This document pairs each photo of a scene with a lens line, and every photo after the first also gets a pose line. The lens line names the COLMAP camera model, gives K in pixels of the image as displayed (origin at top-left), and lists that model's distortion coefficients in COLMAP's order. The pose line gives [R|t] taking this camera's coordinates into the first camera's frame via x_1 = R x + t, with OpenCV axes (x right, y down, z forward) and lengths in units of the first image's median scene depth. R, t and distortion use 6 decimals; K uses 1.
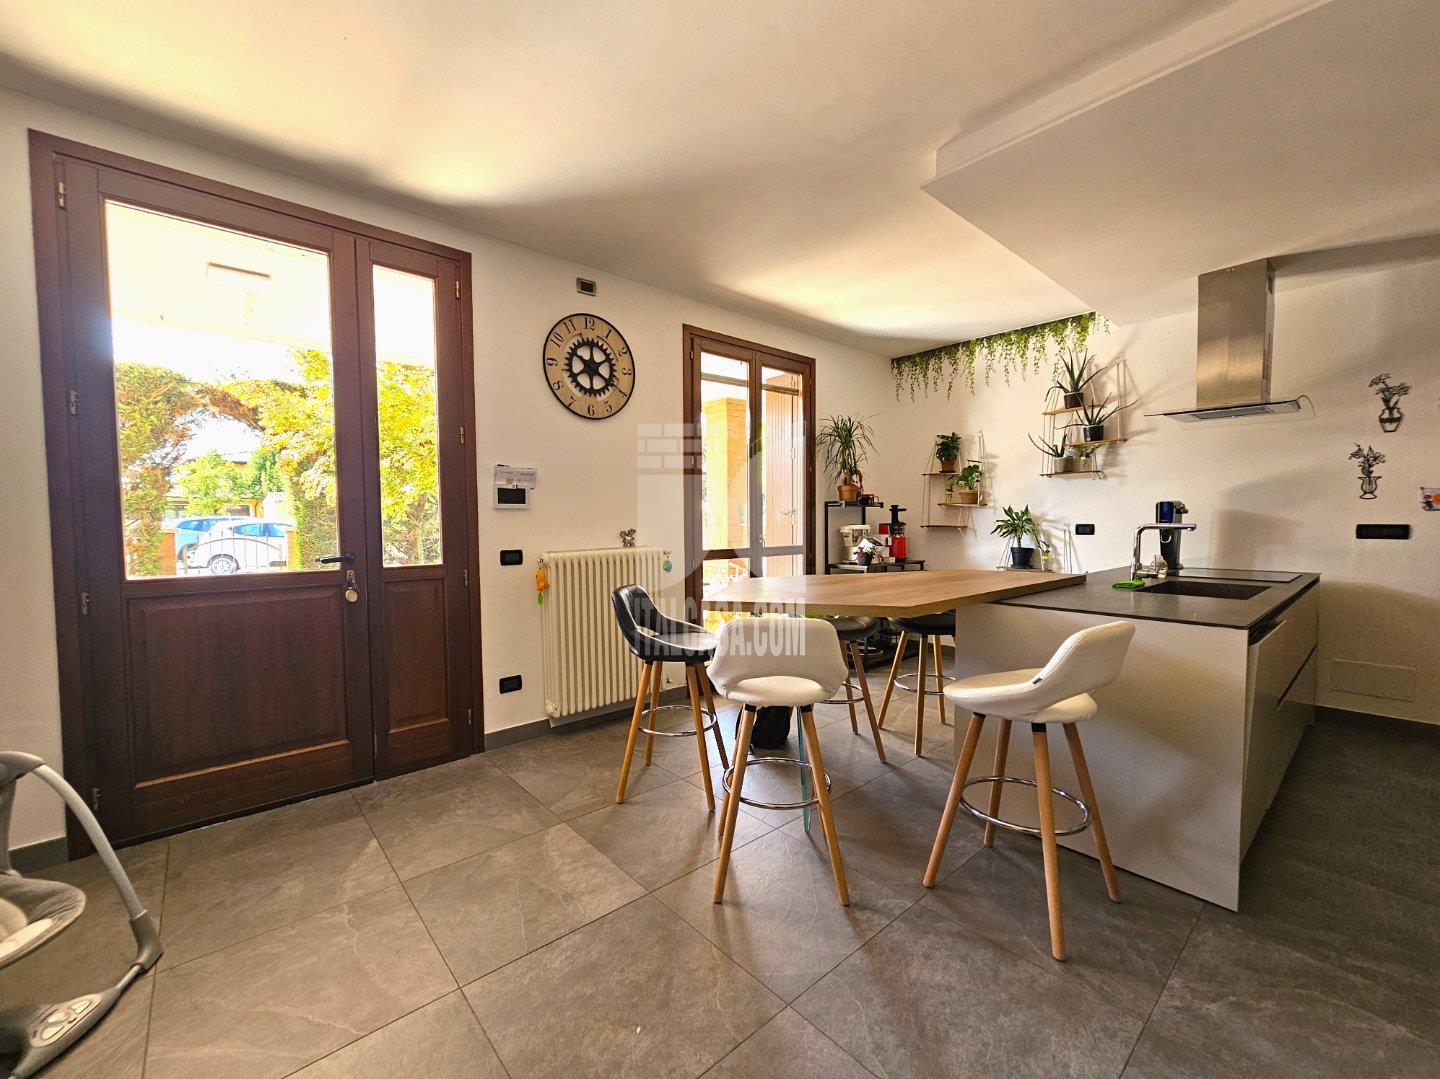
lens RADIAL K [[597.3, 0, 718.3], [0, 597.3, 545.5], [0, 0, 1]] dist [0.003470, 0.000497]
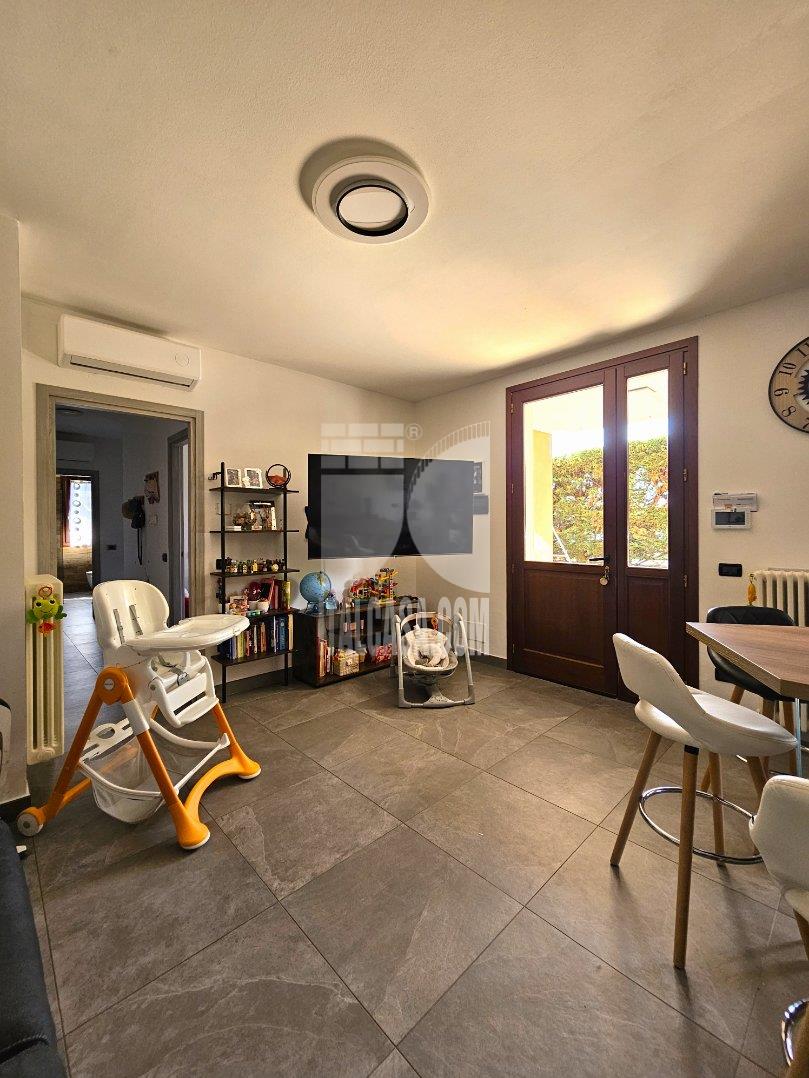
lens RADIAL K [[447.2, 0, 393.5], [0, 447.2, 532.0], [0, 0, 1]] dist [0.003470, 0.000497]
pose [[0.026721, 0.016770, -0.999502, 0.449253], [-0.038569, 0.999132, 0.015733, -0.037031], [0.998899, 0.038130, 0.027345, 0.257673]]
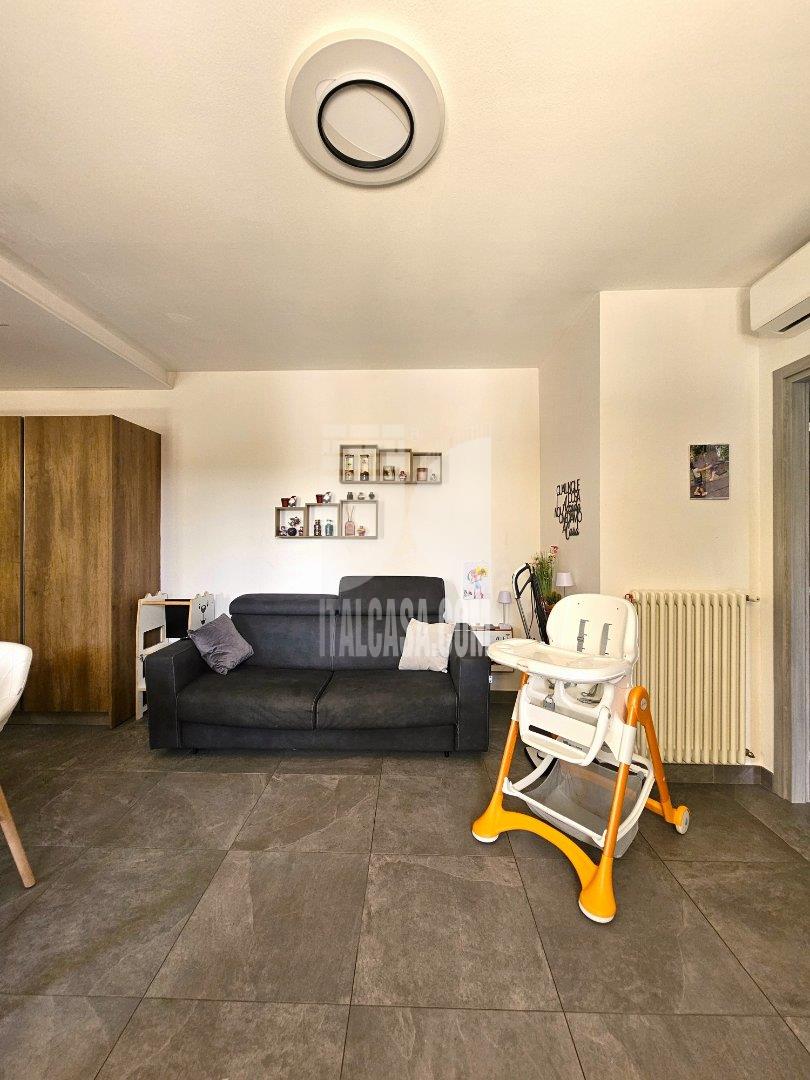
lens RADIAL K [[448.0, 0, 395.6], [0, 448.0, 530.7], [0, 0, 1]] dist [0.003470, 0.000497]
pose [[-0.725547, 0.023784, 0.687762, -0.340050], [0.038870, 0.999223, 0.006451, -0.043830], [-0.687074, 0.031414, -0.725908, 0.508306]]
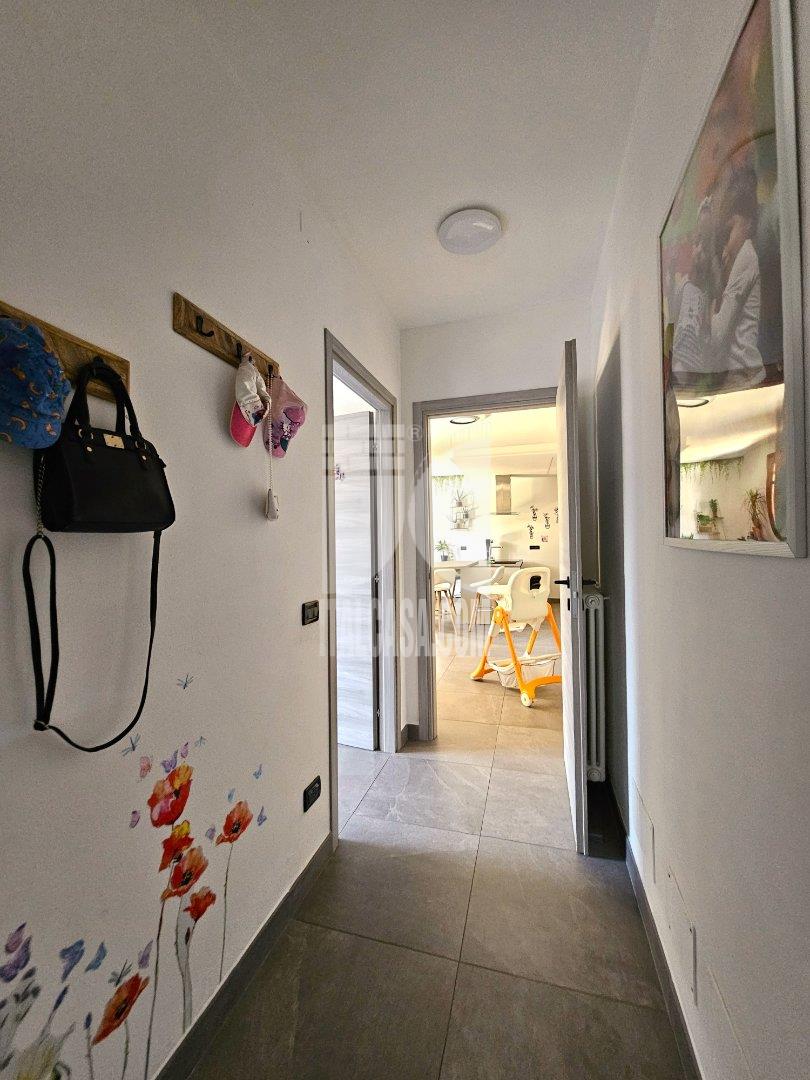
lens RADIAL K [[448.0, 0, 404.4], [0, 448.0, 540.5], [0, 0, 1]] dist [0.003470, 0.000497]
pose [[0.850058, 0.002948, 0.526681, -0.921284], [0.029170, 0.998186, -0.052668, 0.049640], [-0.525881, 0.060134, 0.848430, -0.826846]]
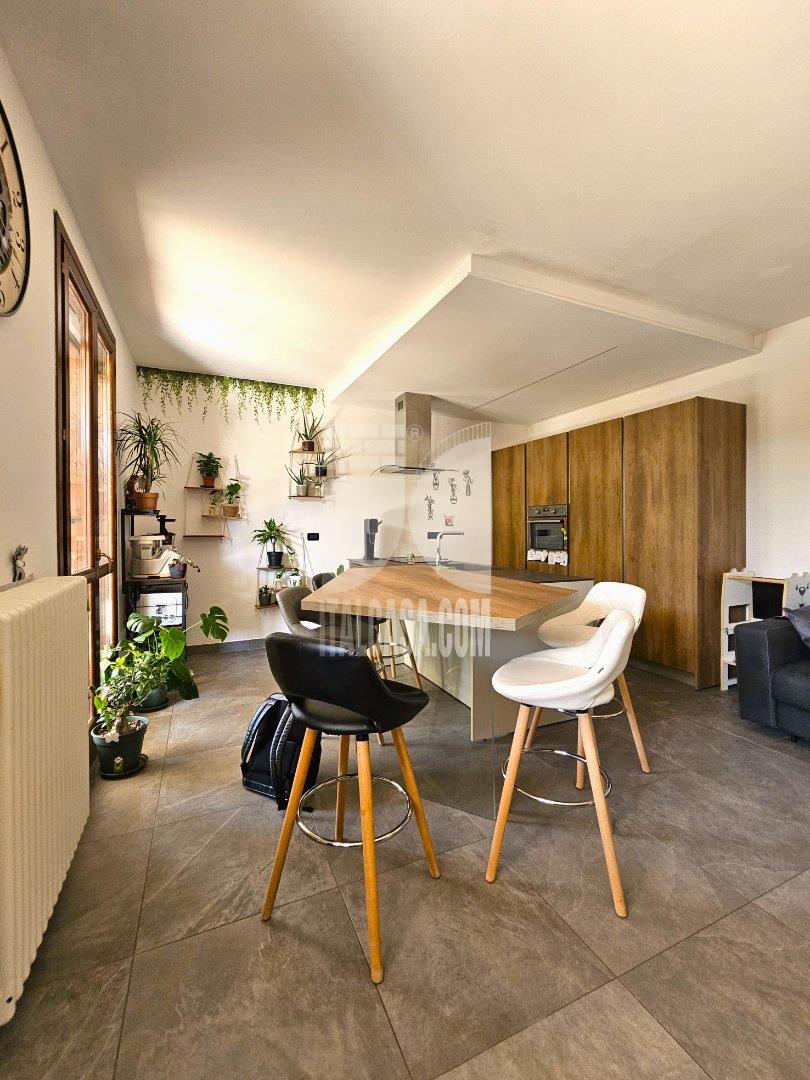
lens RADIAL K [[448.0, 0, 404.2], [0, 448.0, 531.8], [0, 0, 1]] dist [0.003470, 0.000497]
pose [[0.300654, -0.002434, 0.953730, -0.414139], [0.042767, 0.999025, -0.010932, -0.020905], [-0.952774, 0.044075, 0.300465, 0.556698]]
